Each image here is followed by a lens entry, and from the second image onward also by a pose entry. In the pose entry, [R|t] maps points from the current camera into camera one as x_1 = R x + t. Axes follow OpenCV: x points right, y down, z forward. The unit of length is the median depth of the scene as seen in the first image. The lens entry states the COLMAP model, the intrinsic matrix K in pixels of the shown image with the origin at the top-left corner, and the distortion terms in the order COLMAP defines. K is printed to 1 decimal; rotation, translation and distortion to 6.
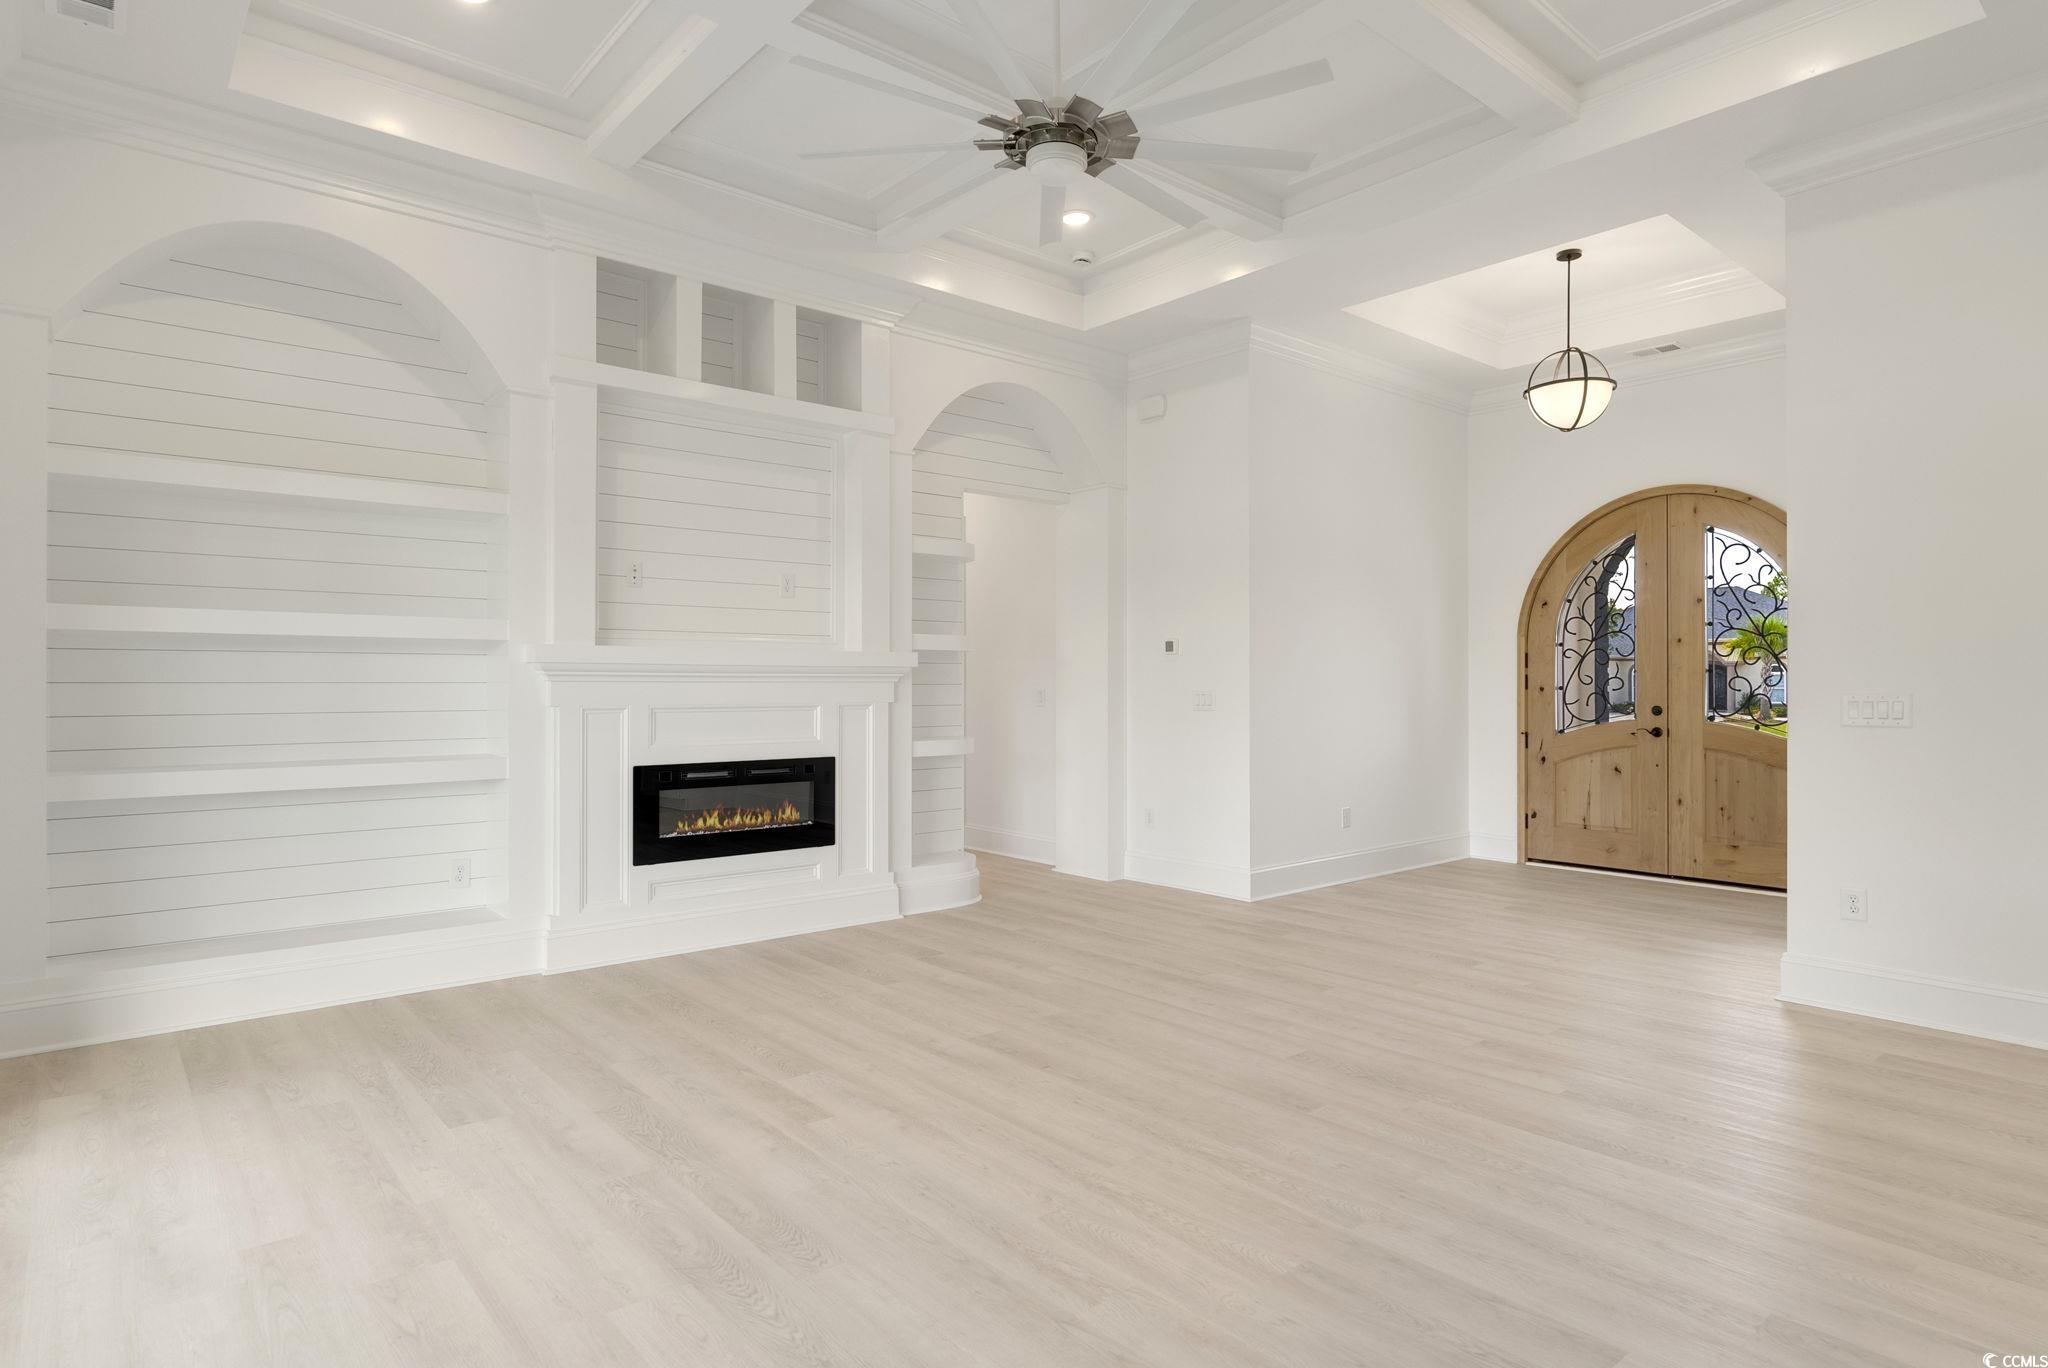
lens RADIAL K [[1115.8, 0, 1024.2], [0, 1115.8, 691.5], [0, 0, 1]] dist [-0.000393, 0.000572]
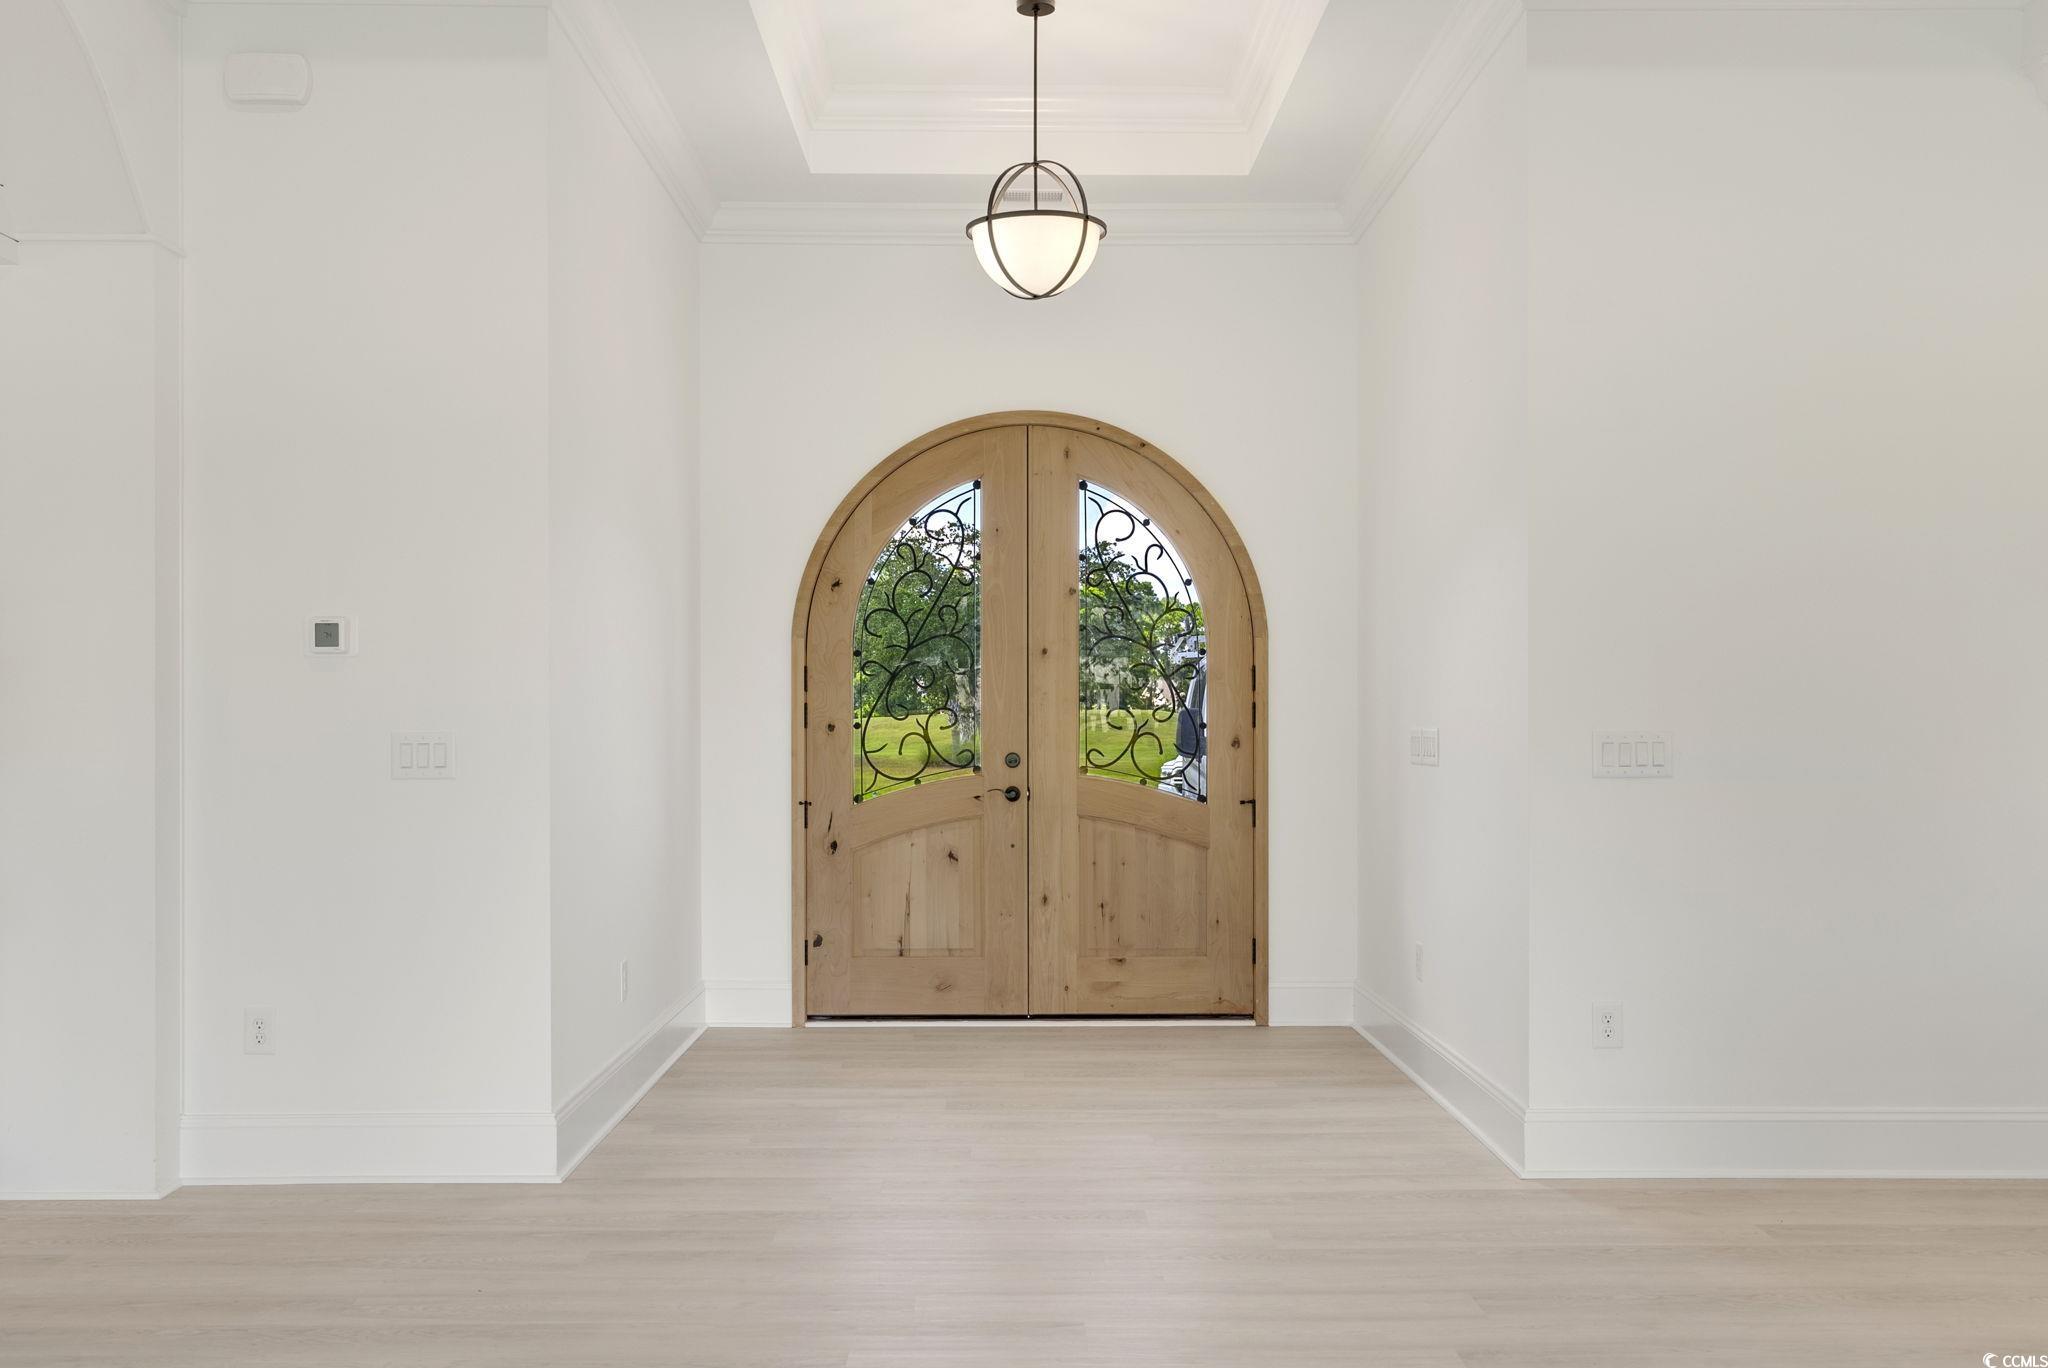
lens RADIAL K [[1863.0, 0, 1023.7], [0, 1863.0, 730.6], [0, 0, 1]] dist [0.016399, 0.000000]
pose [[0.641706, -0.006702, 0.766922, -0.258612], [0.007086, 0.999971, 0.002809, -0.002940], [-0.766918, 0.003632, 0.641735, 0.321337]]
